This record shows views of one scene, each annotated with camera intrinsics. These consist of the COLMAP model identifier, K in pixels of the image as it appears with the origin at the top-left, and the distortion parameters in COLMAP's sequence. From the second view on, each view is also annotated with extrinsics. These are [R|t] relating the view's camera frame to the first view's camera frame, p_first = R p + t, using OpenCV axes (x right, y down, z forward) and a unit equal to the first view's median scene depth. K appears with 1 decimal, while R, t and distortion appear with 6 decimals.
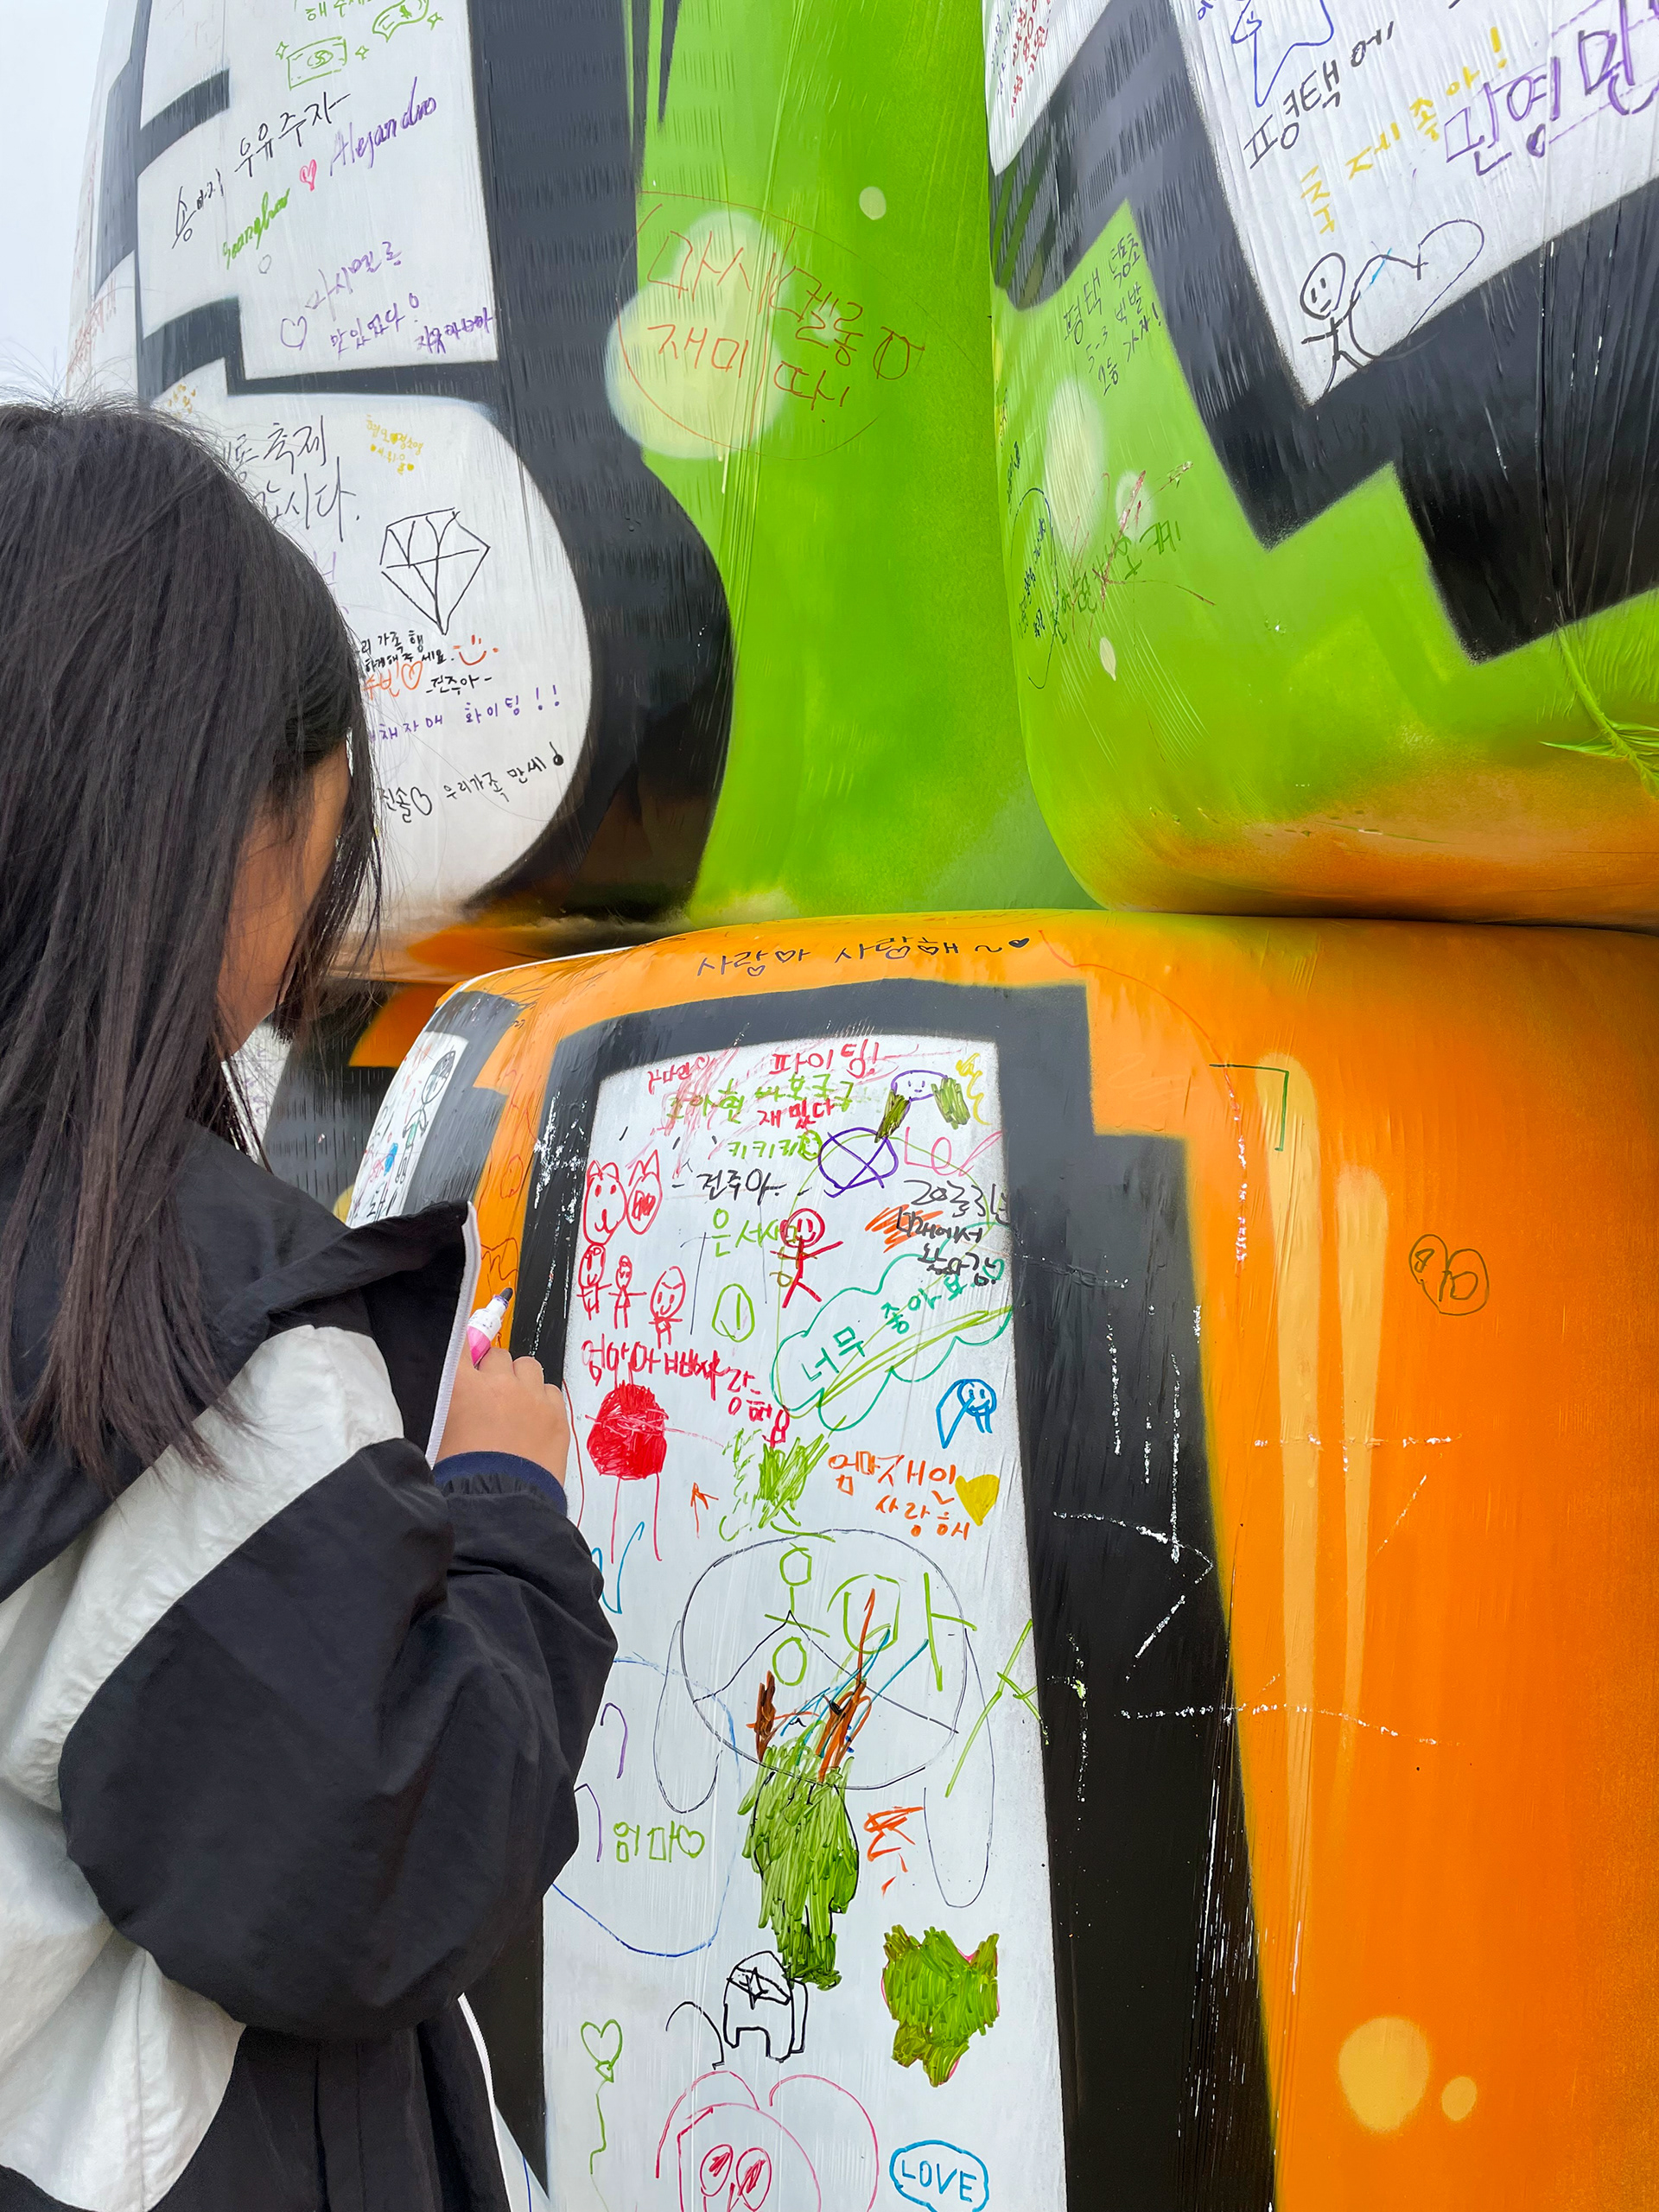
lens RADIAL K [[1678.5, 0, 833.3], [0, 1678.5, 1094.7], [0, 0, 1]] dist [0.041308, -0.021805]
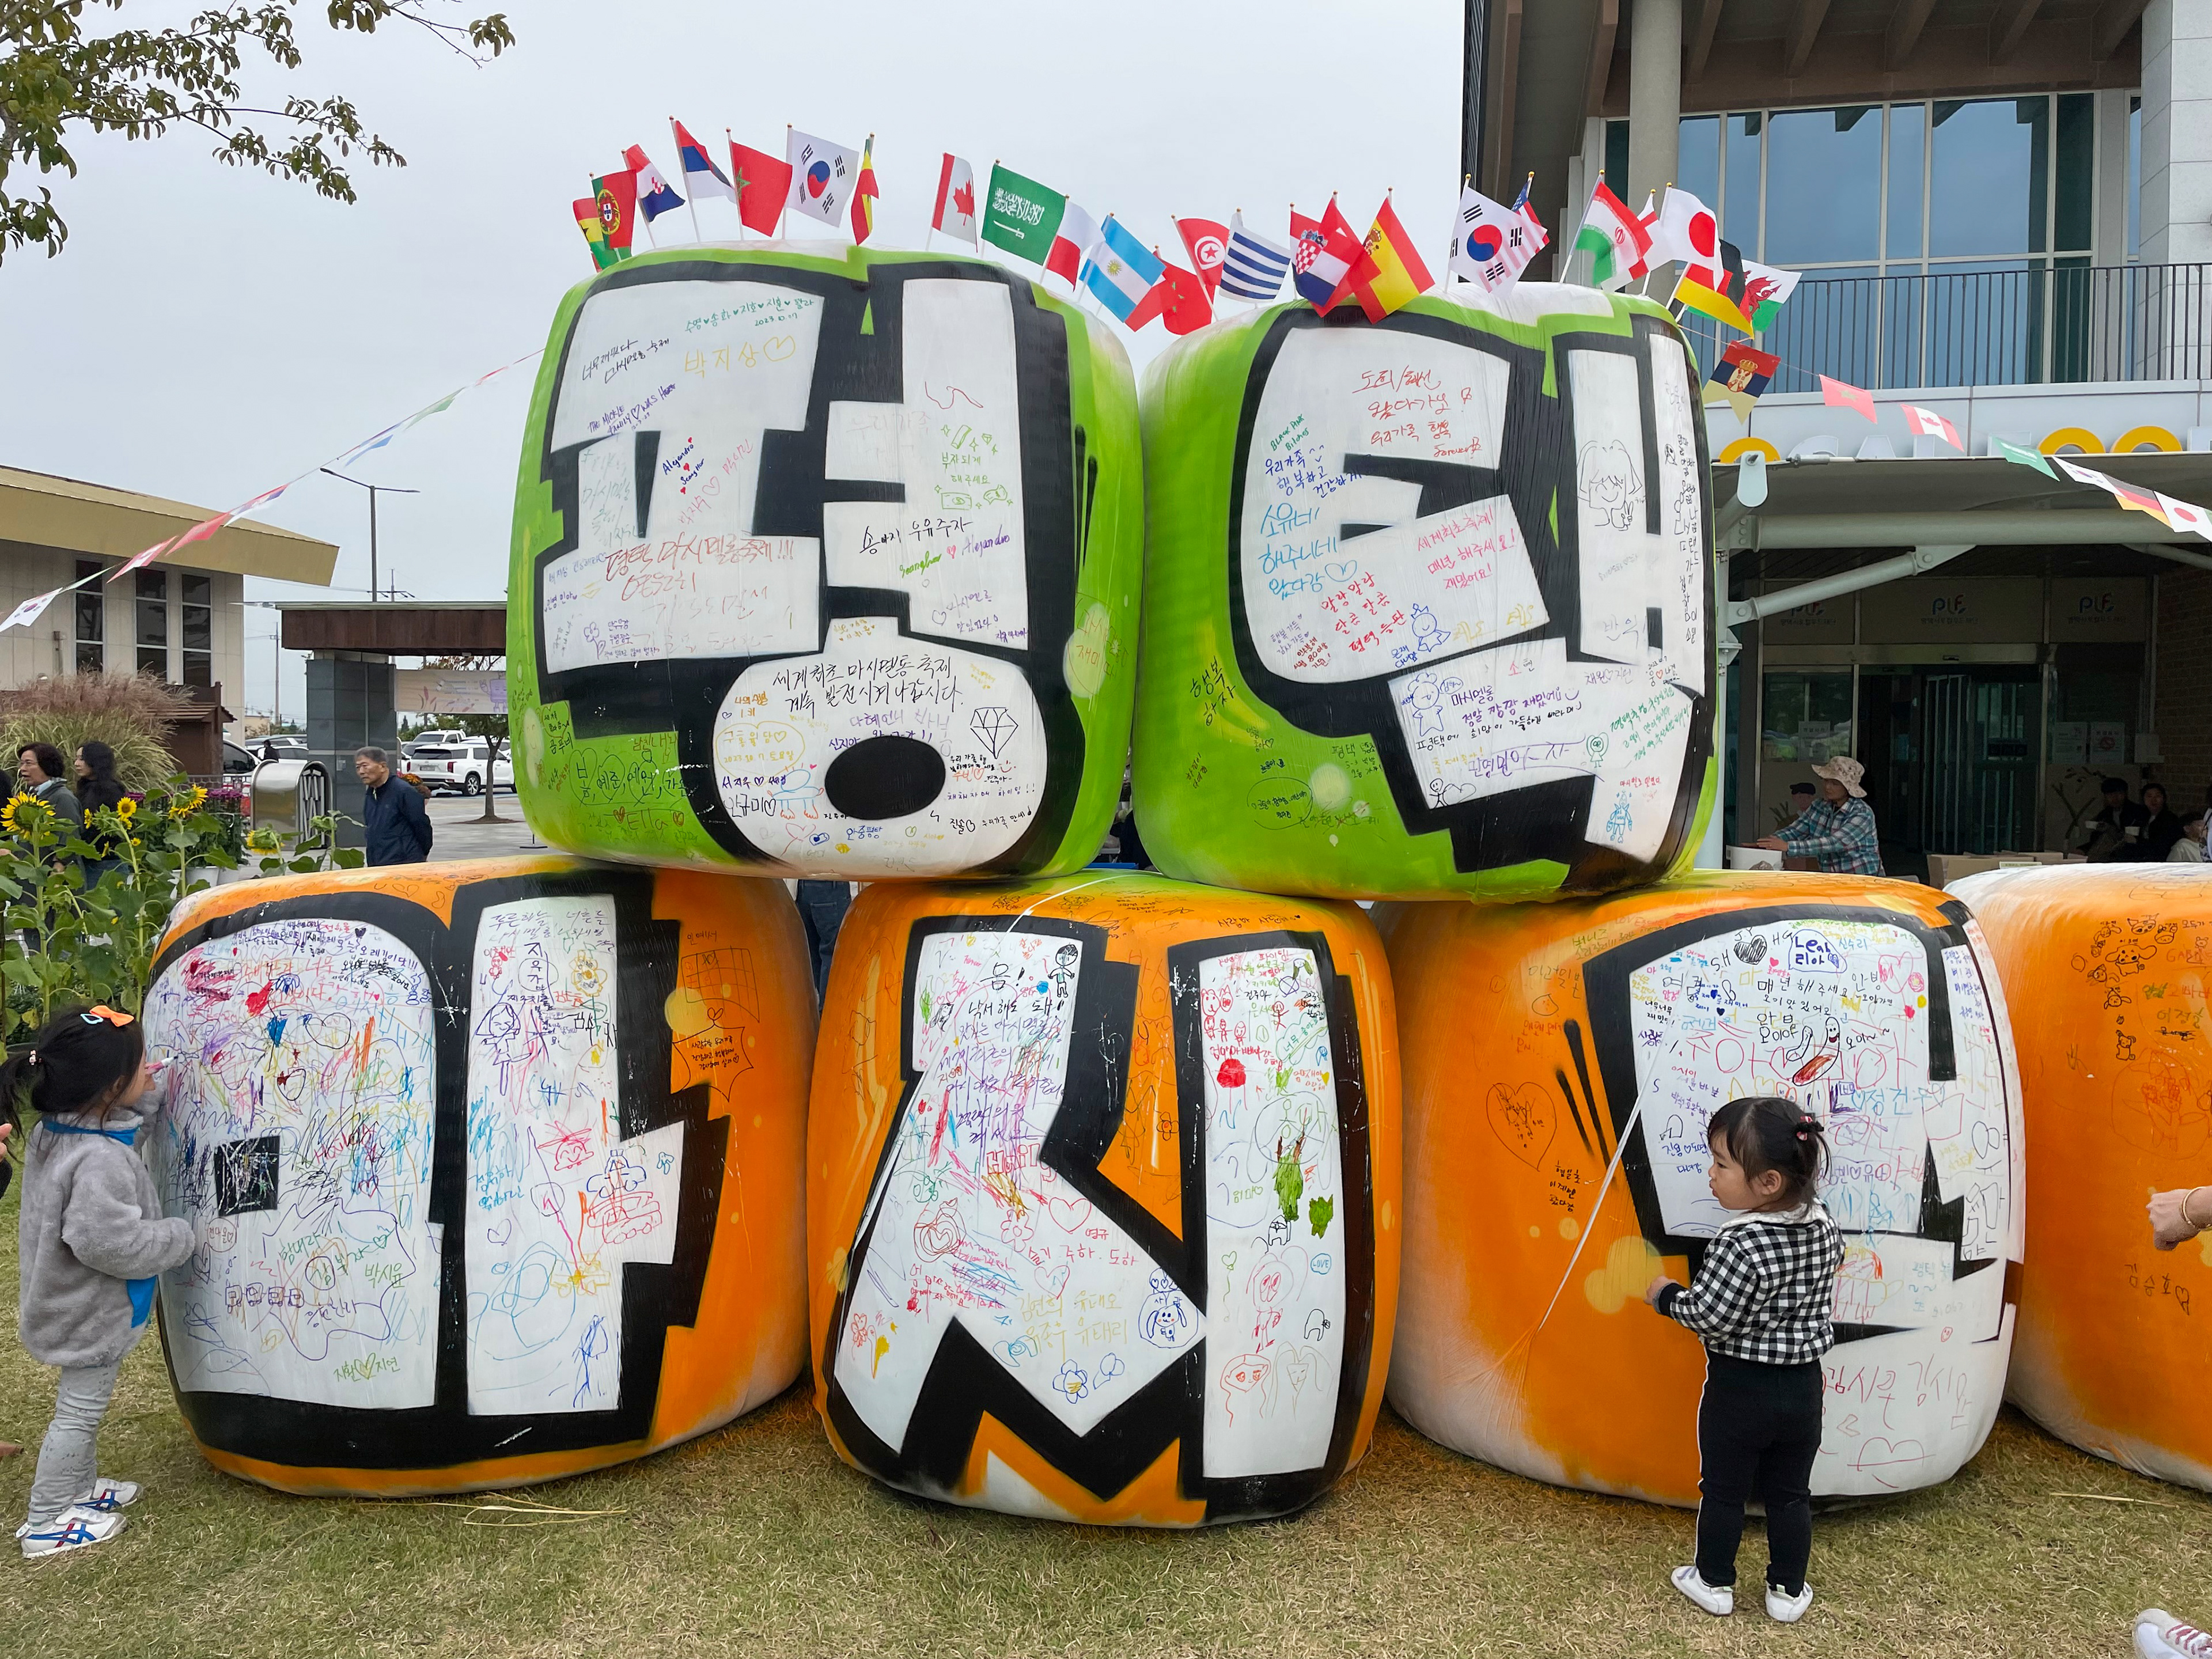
lens RADIAL K [[1678.5, 0, 1093.7], [0, 1678.5, 813.6], [0, 0, 1]] dist [0.041308, -0.021805]
pose [[0.652583, 0.020562, 0.757438, -2.843989], [-0.028273, 0.999596, -0.002777, -0.291416], [-0.757190, -0.019603, 0.652901, -0.926189]]
